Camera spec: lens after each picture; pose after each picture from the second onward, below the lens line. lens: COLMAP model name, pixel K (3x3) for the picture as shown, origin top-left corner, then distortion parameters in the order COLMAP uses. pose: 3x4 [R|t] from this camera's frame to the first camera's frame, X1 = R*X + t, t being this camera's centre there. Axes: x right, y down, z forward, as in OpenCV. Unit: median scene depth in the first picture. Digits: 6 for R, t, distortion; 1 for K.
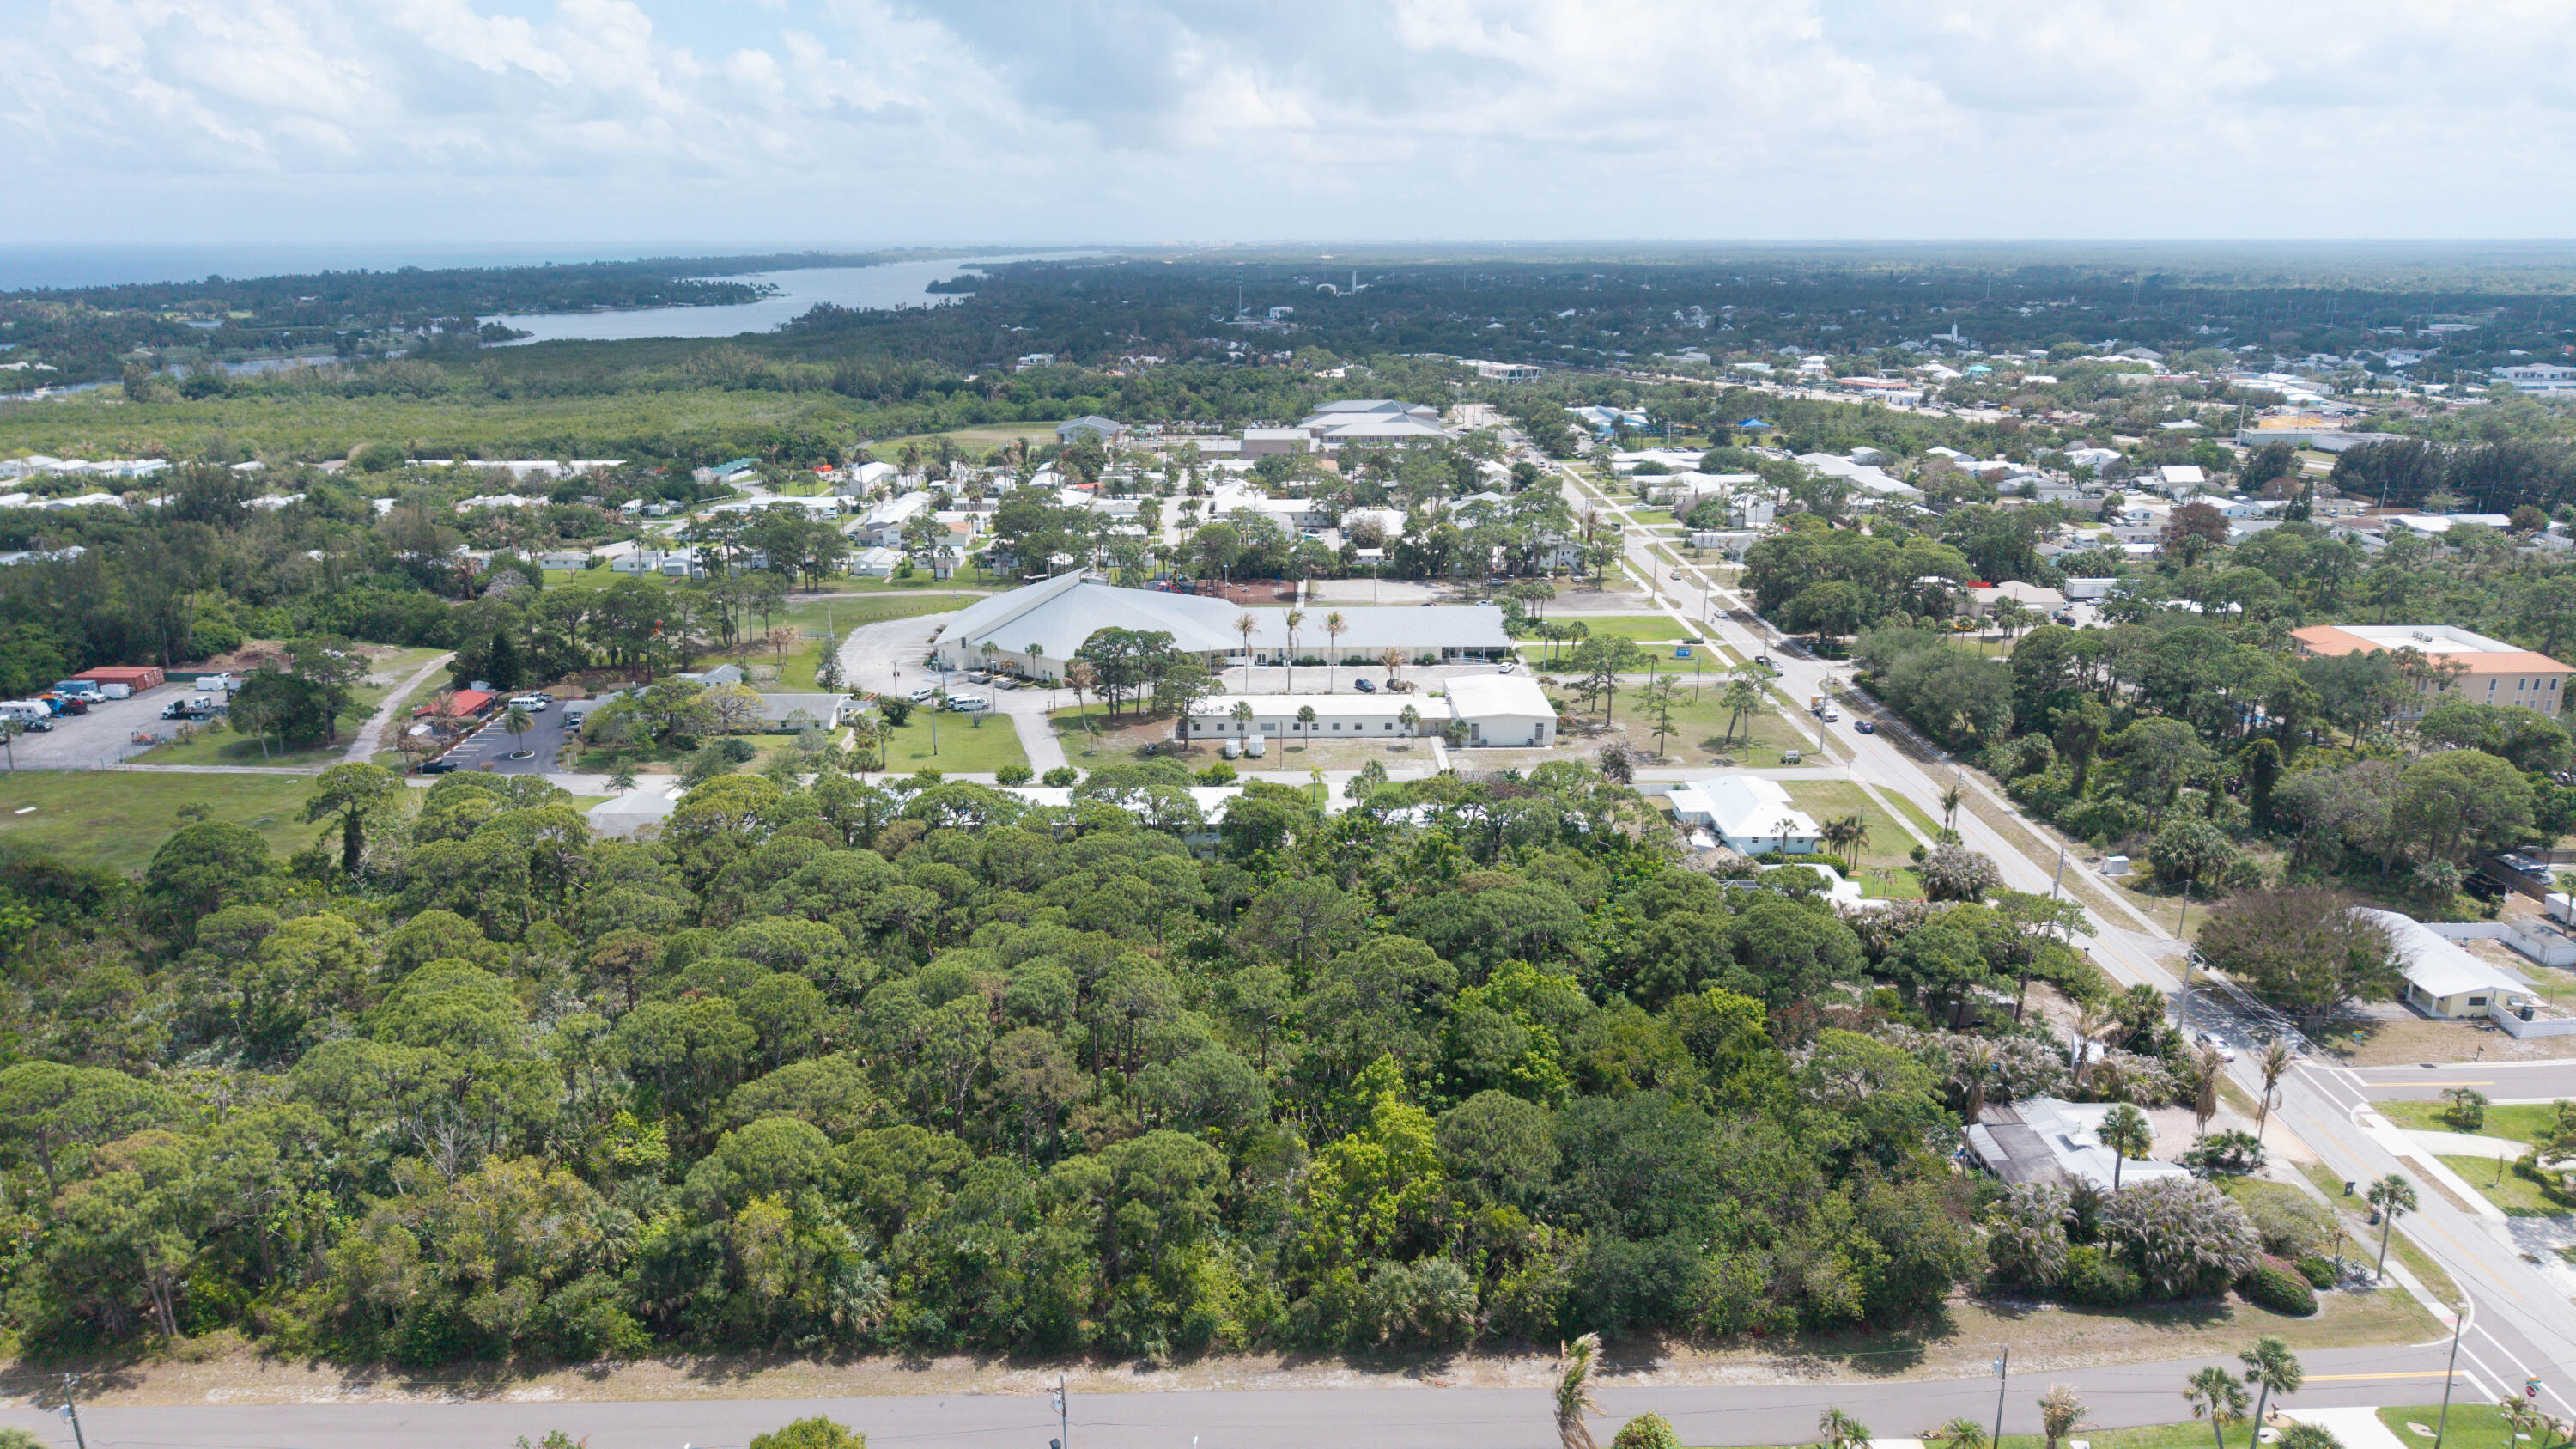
lens RADIAL K [[1710.7, 0, 1276.9], [0, 1710.7, 745.9], [0, 0, 1]] dist [0.026051, -0.028744]
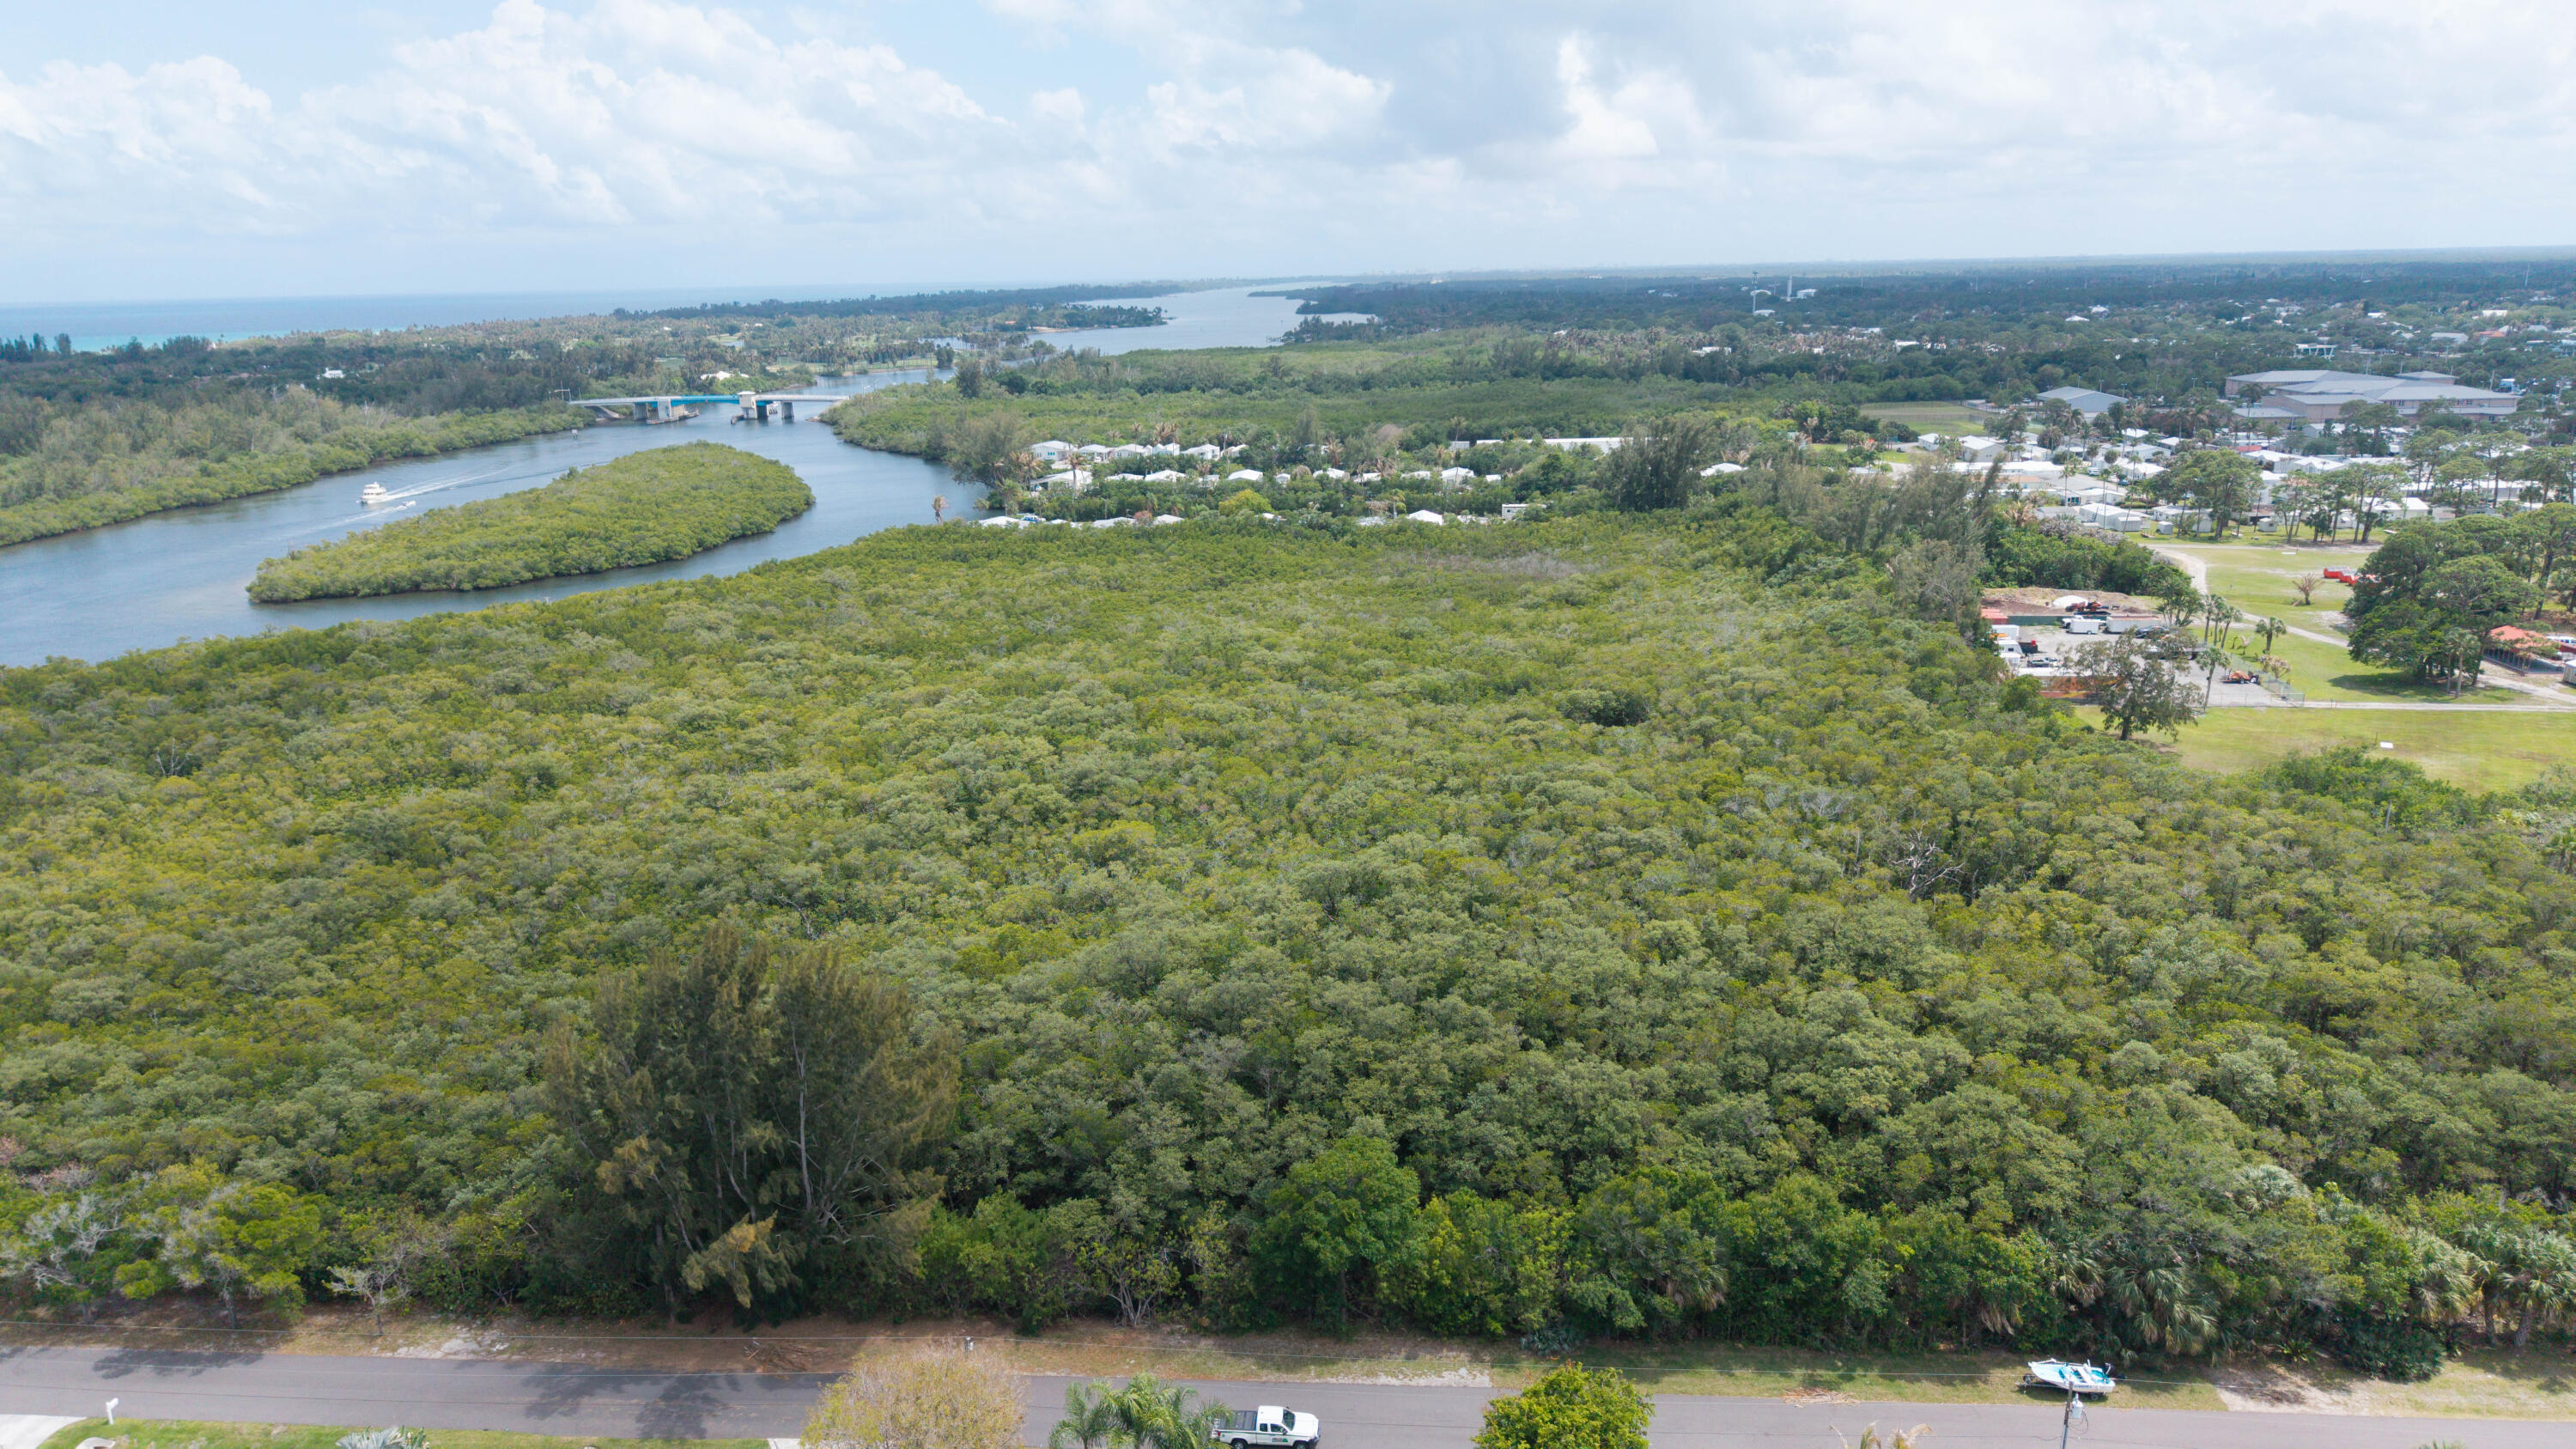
lens RADIAL K [[1710.7, 0, 1290.6], [0, 1710.7, 739.3], [0, 0, 1]] dist [0.026051, -0.028744]
pose [[0.995785, 0.004013, -0.091633, -0.969897], [-0.005924, 0.999770, -0.020591, 0.045000], [0.091530, 0.021047, 0.995580, 0.070347]]
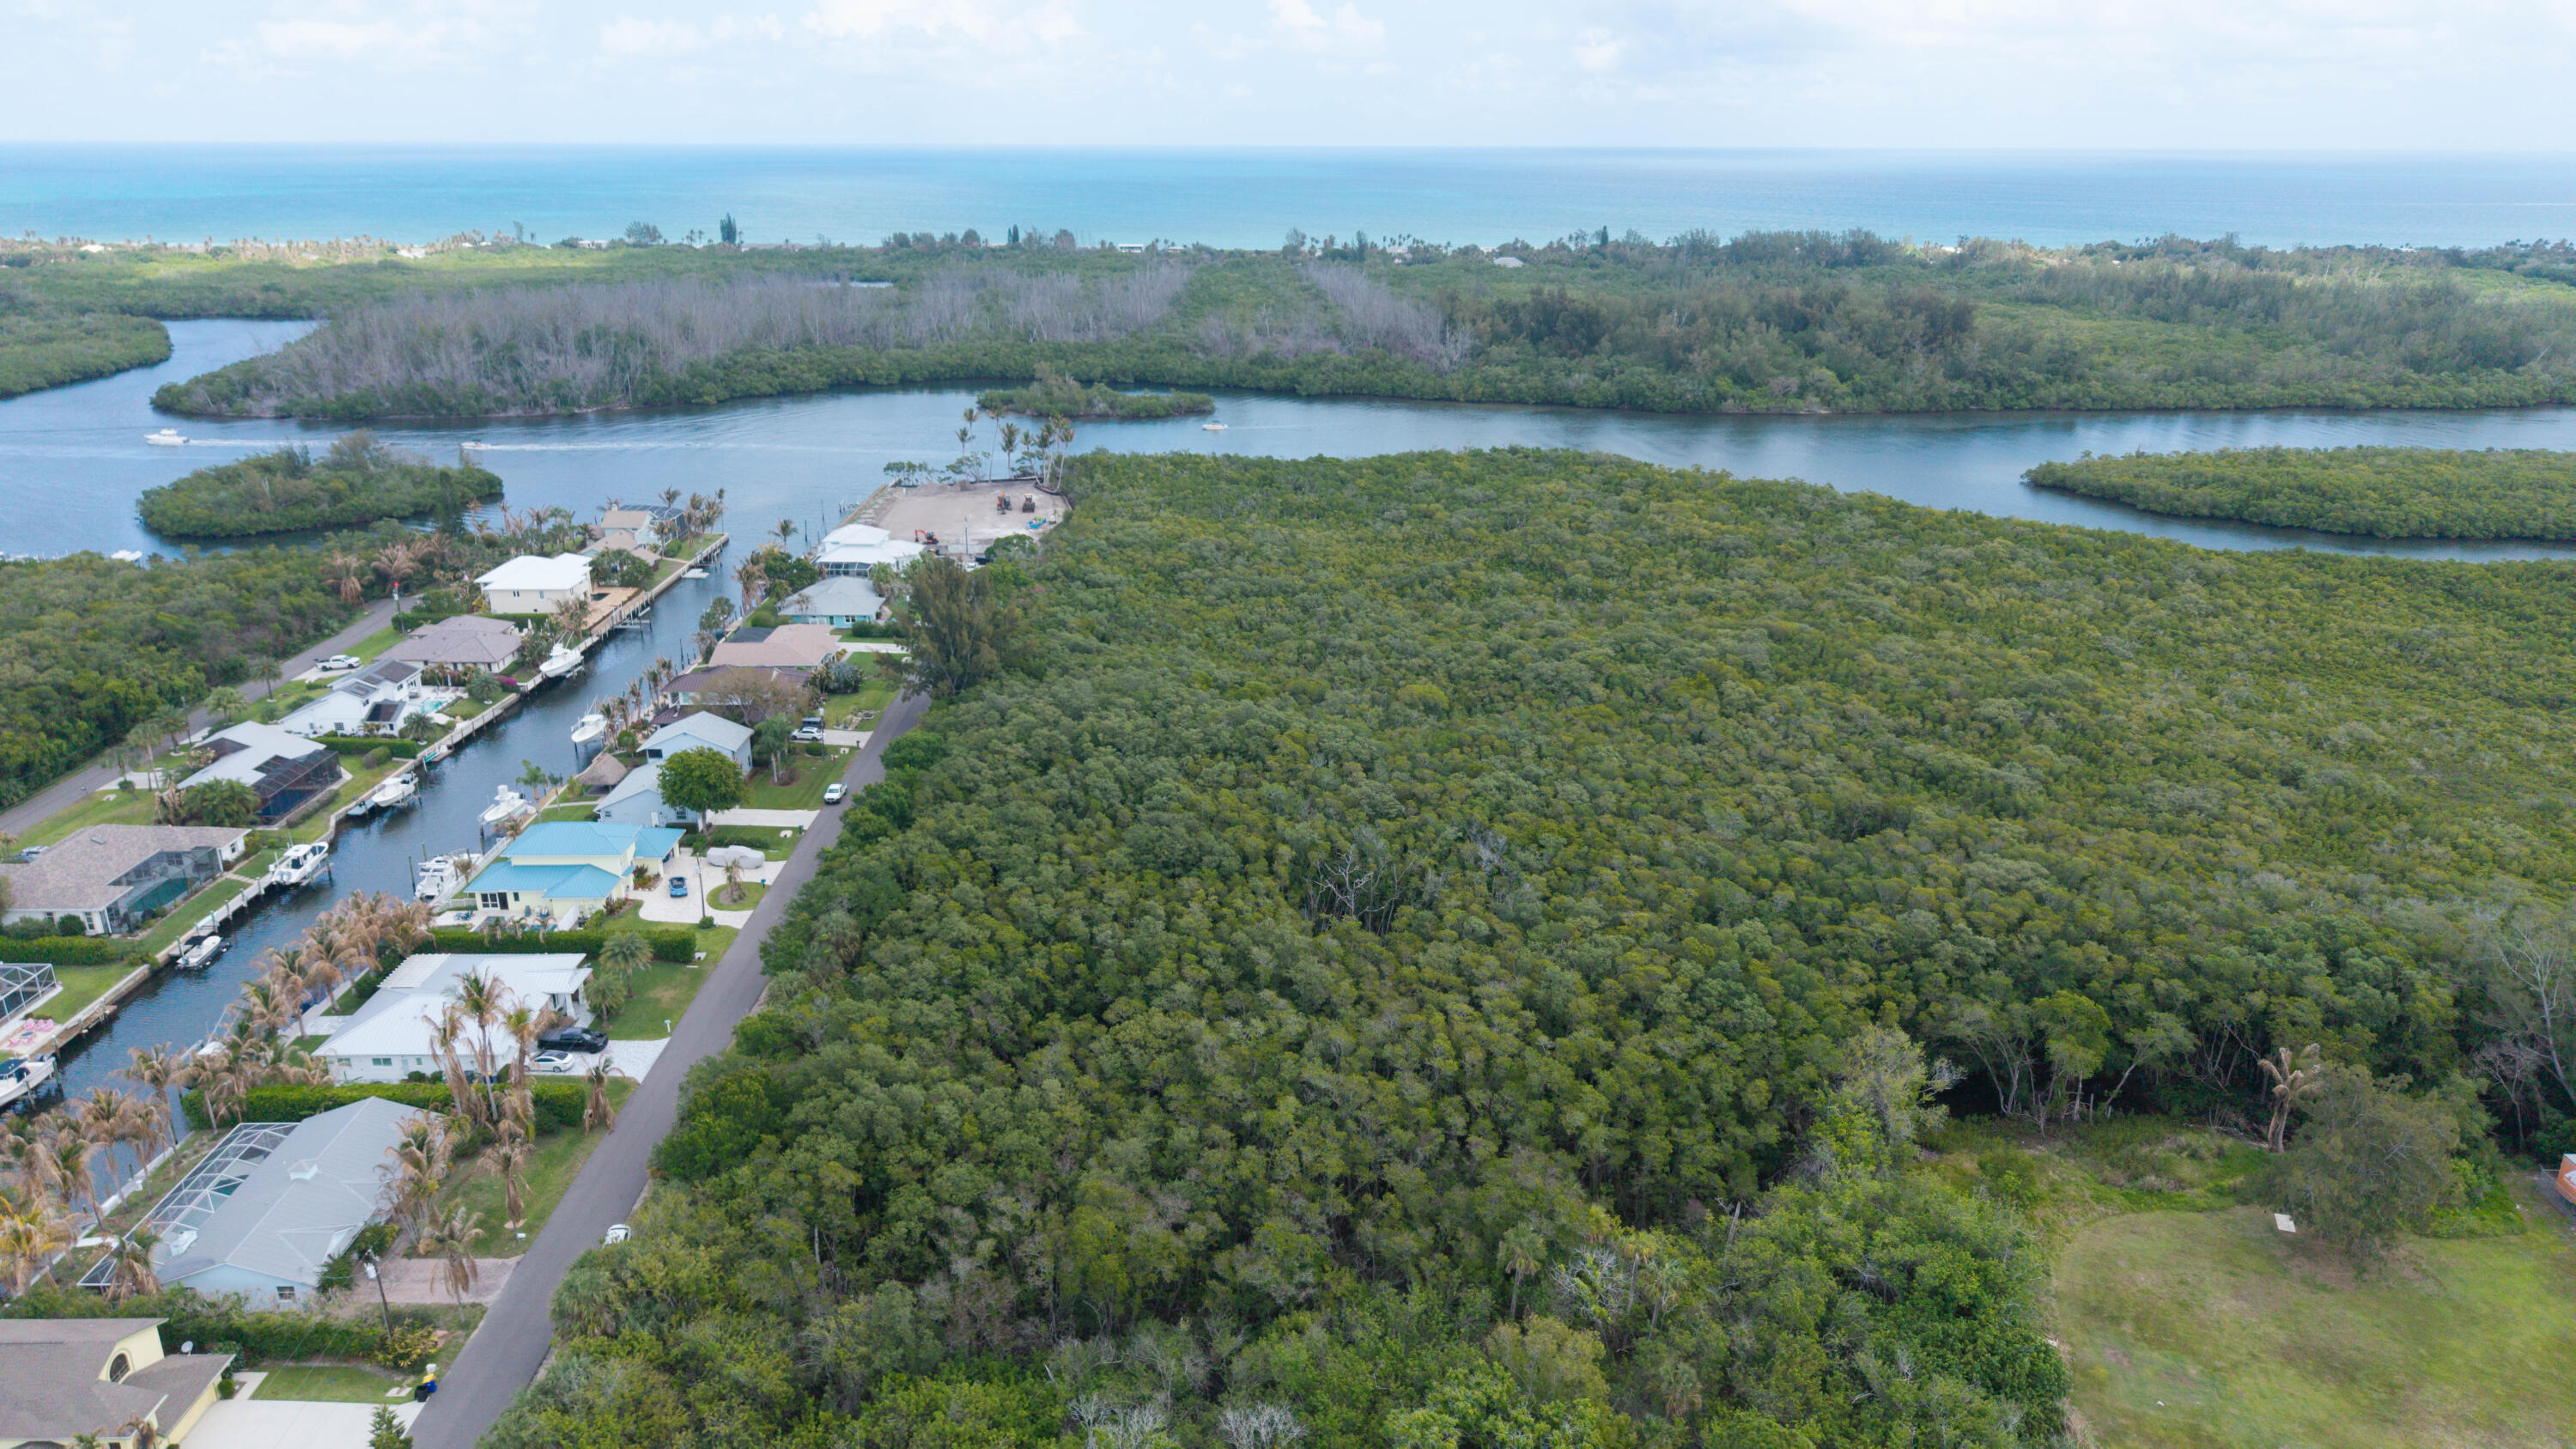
lens RADIAL K [[1710.7, 0, 1287.7], [0, 1710.7, 744.9], [0, 0, 1]] dist [0.026051, -0.028744]
pose [[-0.004362, 0.333400, -0.942775, -0.319549], [-0.288256, 0.902346, 0.320437, -0.149970], [0.957544, 0.273158, 0.092168, 0.479935]]
